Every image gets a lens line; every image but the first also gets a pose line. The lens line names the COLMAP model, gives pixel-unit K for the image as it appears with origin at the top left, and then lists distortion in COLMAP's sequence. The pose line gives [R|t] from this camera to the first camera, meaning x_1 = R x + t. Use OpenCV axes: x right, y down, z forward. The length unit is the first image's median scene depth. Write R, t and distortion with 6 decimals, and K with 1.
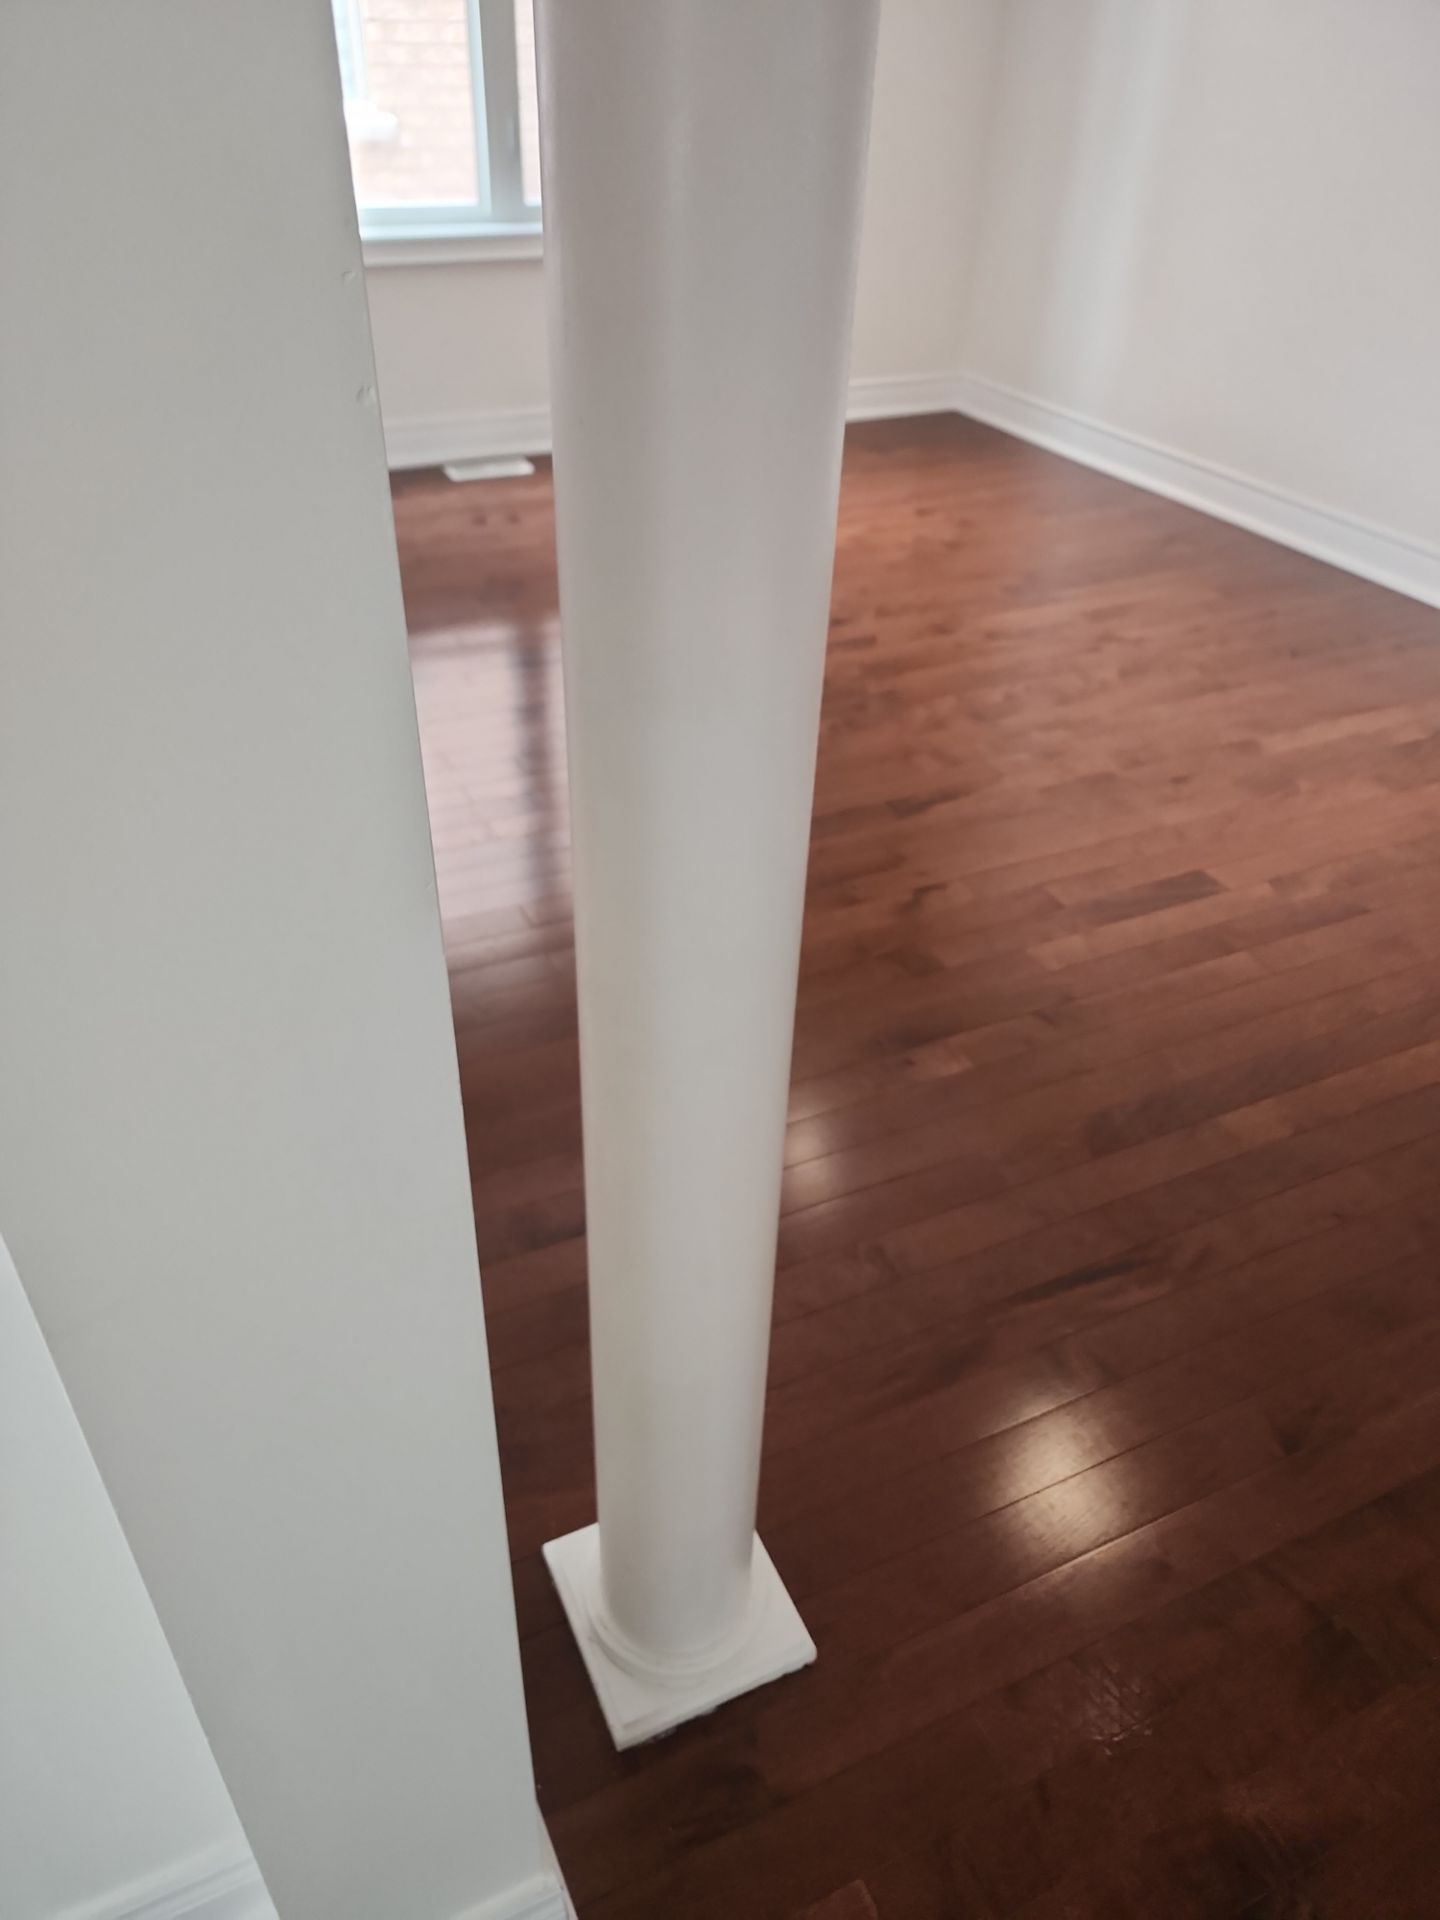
lens RADIAL K [[1304.1, 0, 720.0], [0, 1304.1, 960.0], [0, 0, 1]] dist [0.037005, -0.035145]
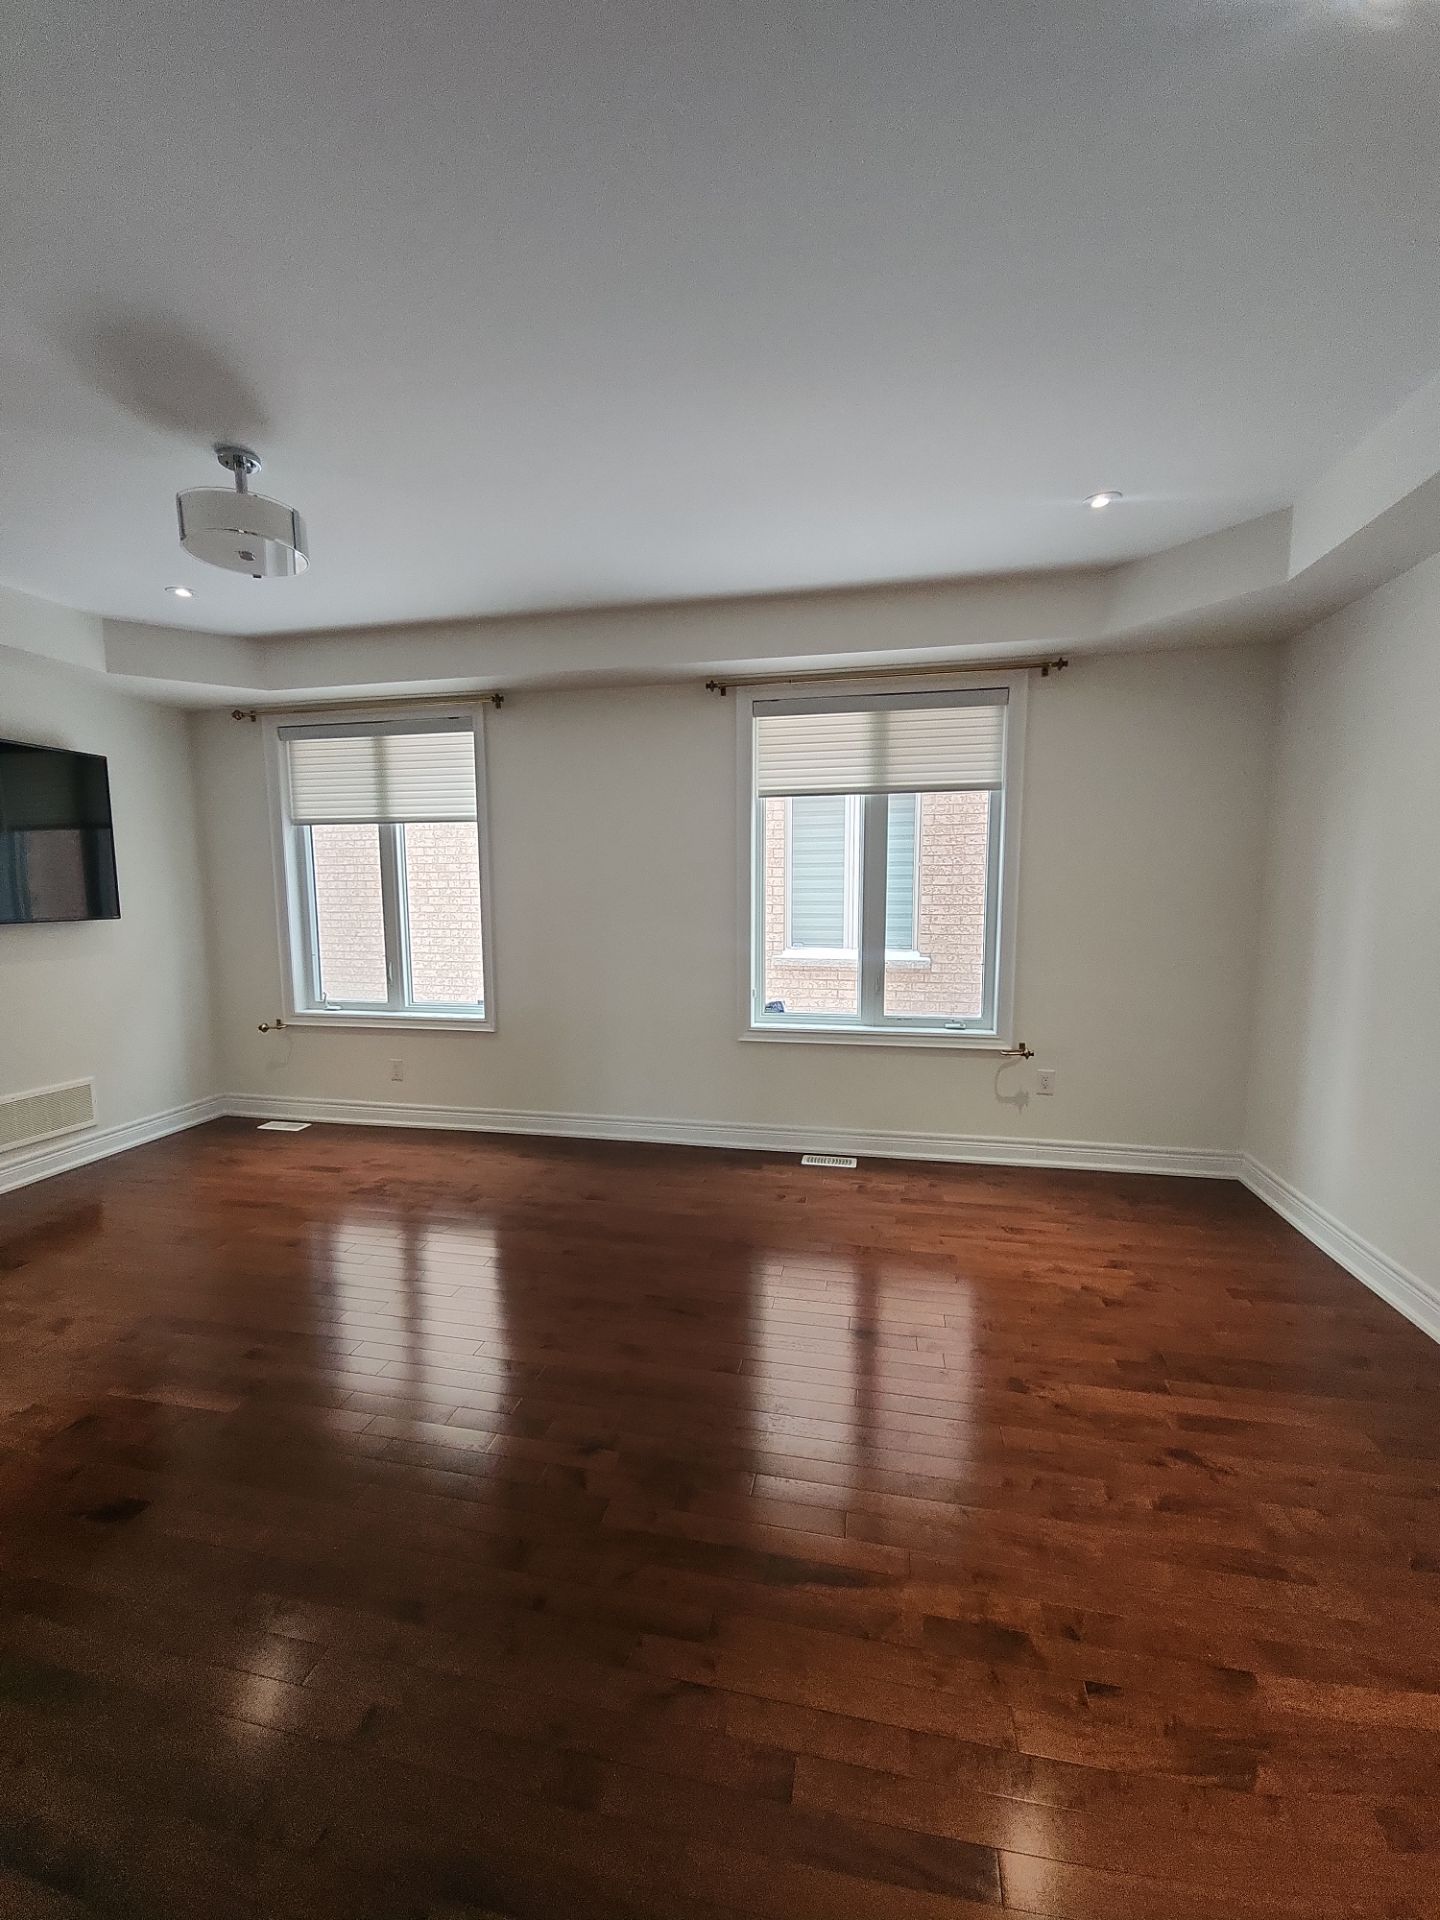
lens RADIAL K [[788.4, 0, 692.7], [0, 788.4, 967.4], [0, 0, 1]] dist [0.026659, -0.018277]
pose [[0.791454, 0.029487, -0.610517, 0.403743], [-0.337693, 0.853649, -0.396544, -0.222182], [0.509474, 0.520014, 0.685581, 0.240119]]
